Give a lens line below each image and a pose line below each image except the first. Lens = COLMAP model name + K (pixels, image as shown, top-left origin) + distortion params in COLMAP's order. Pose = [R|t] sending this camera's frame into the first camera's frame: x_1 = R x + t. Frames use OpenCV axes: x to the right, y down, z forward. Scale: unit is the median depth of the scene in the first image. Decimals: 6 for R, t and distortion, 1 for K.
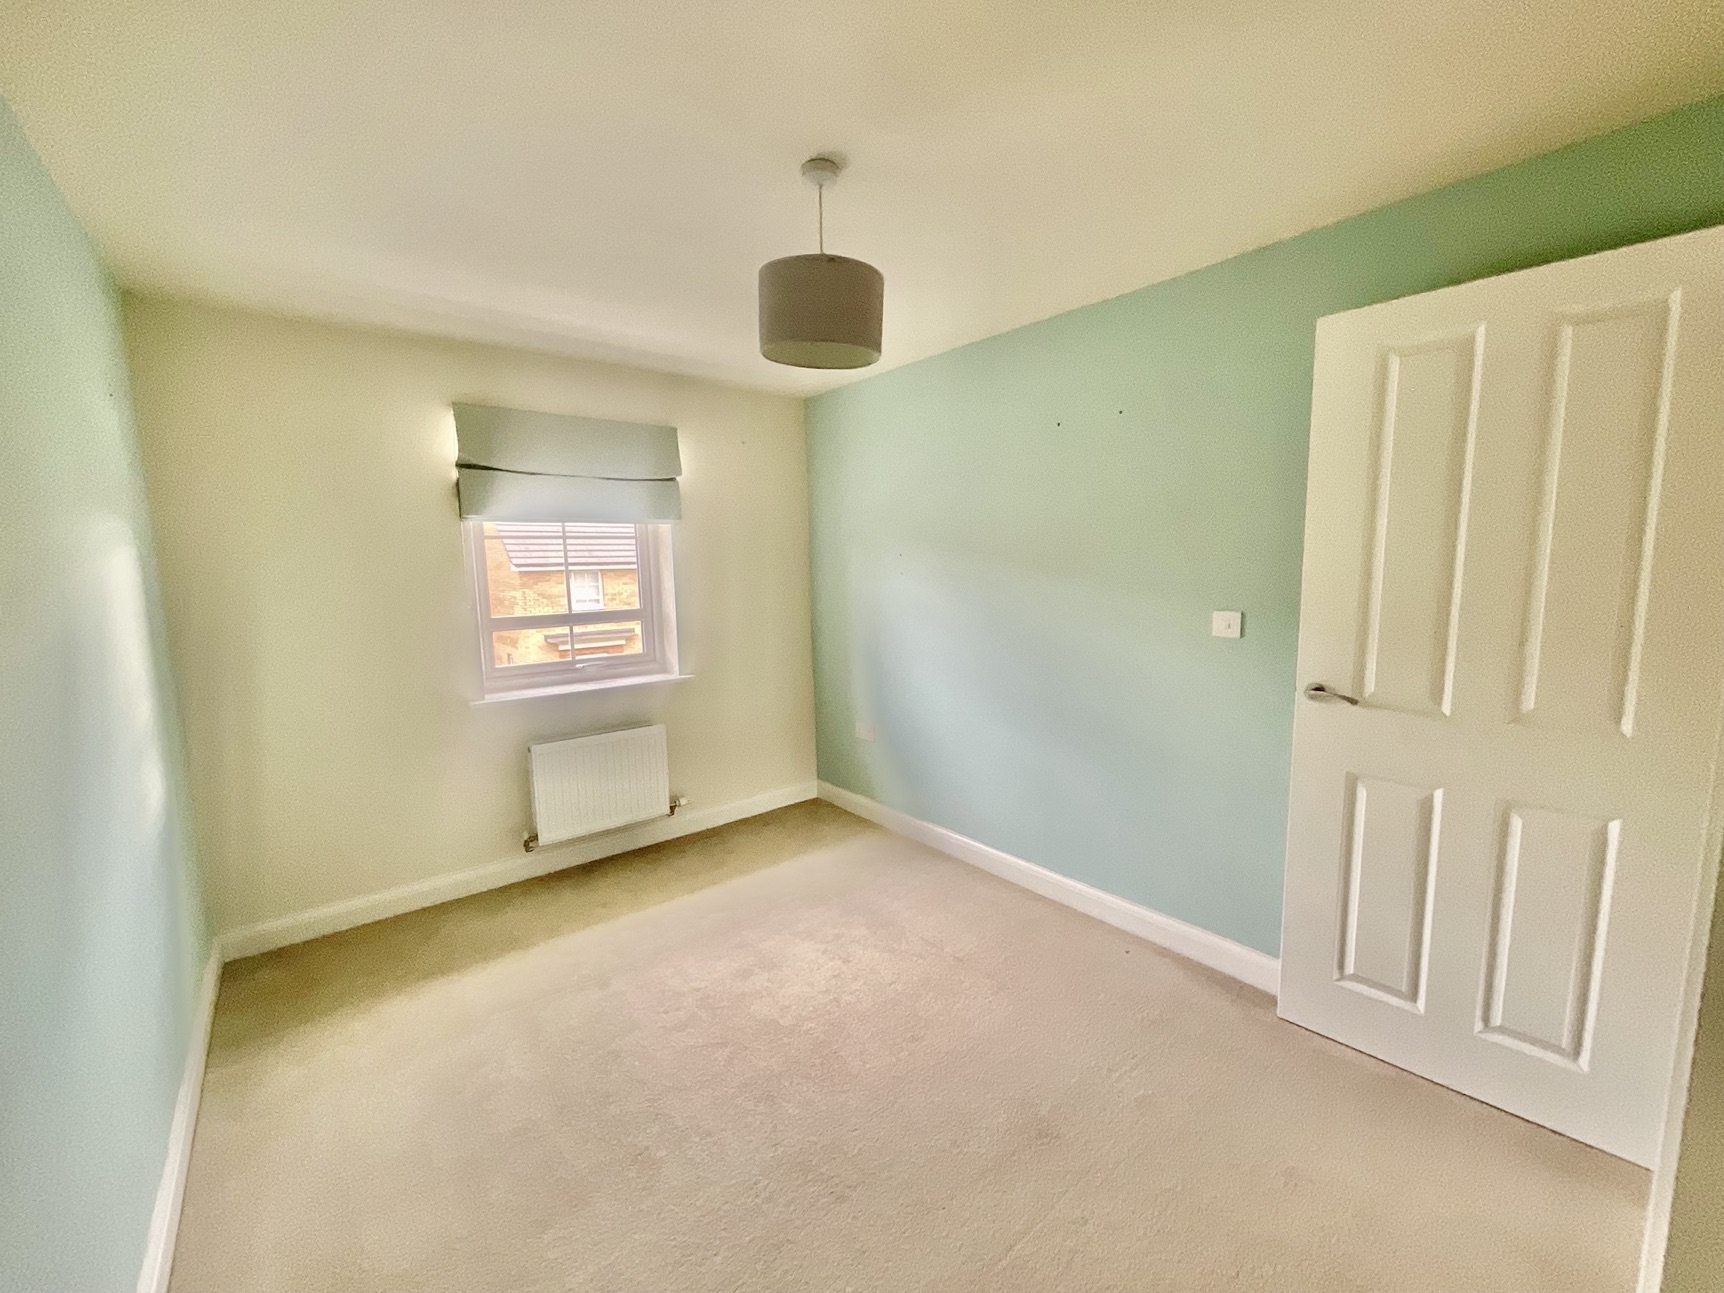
lens RADIAL K [[691.8, 0, 856.5], [0, 691.8, 643.2], [0, 0, 1]] dist [-0.002833, -0.000035]
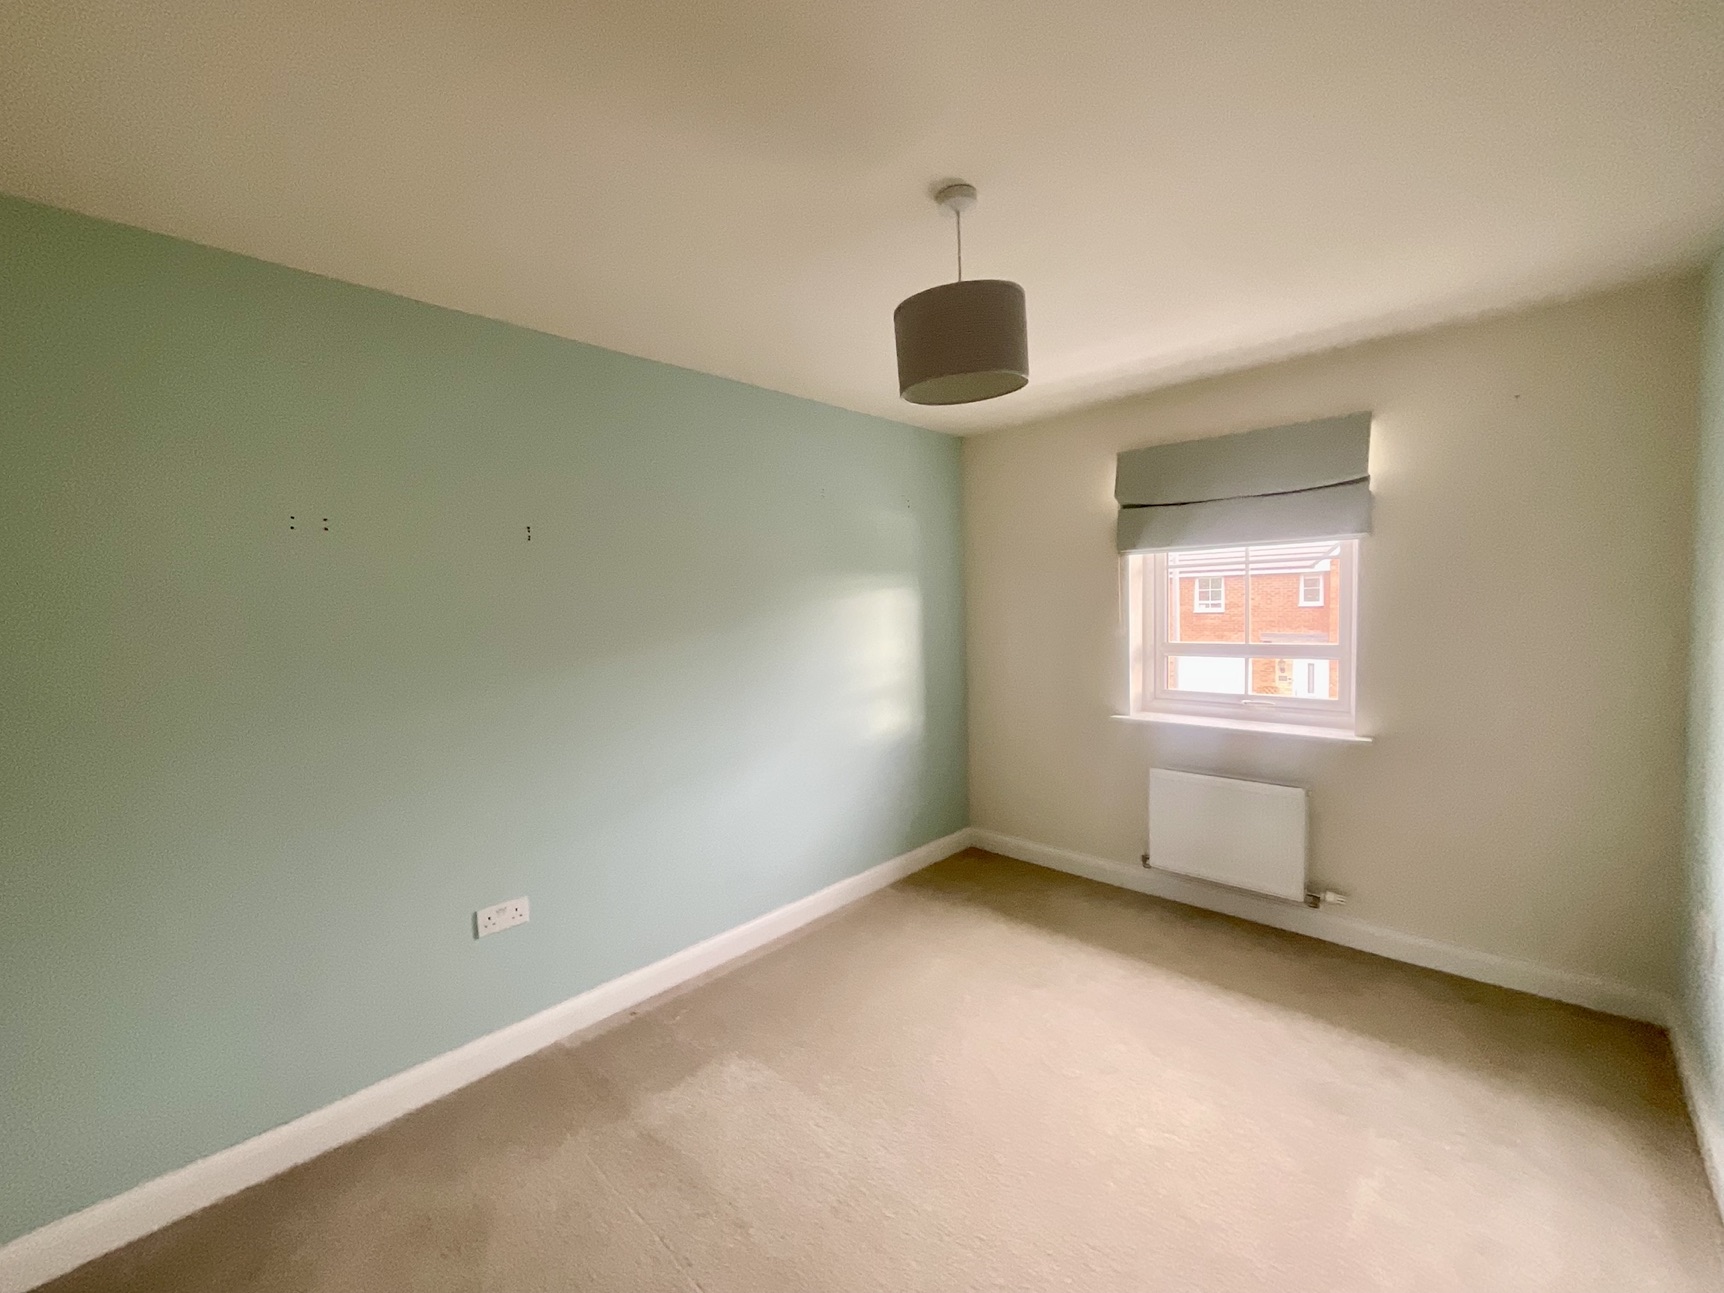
lens RADIAL K [[691.8, 0, 856.5], [0, 691.8, 643.2], [0, 0, 1]] dist [-0.002833, -0.000035]
pose [[0.143001, 0.070570, -0.987203, 0.642090], [-0.098271, 0.993538, 0.056788, -0.069583], [0.984832, 0.088893, 0.149012, 0.528673]]
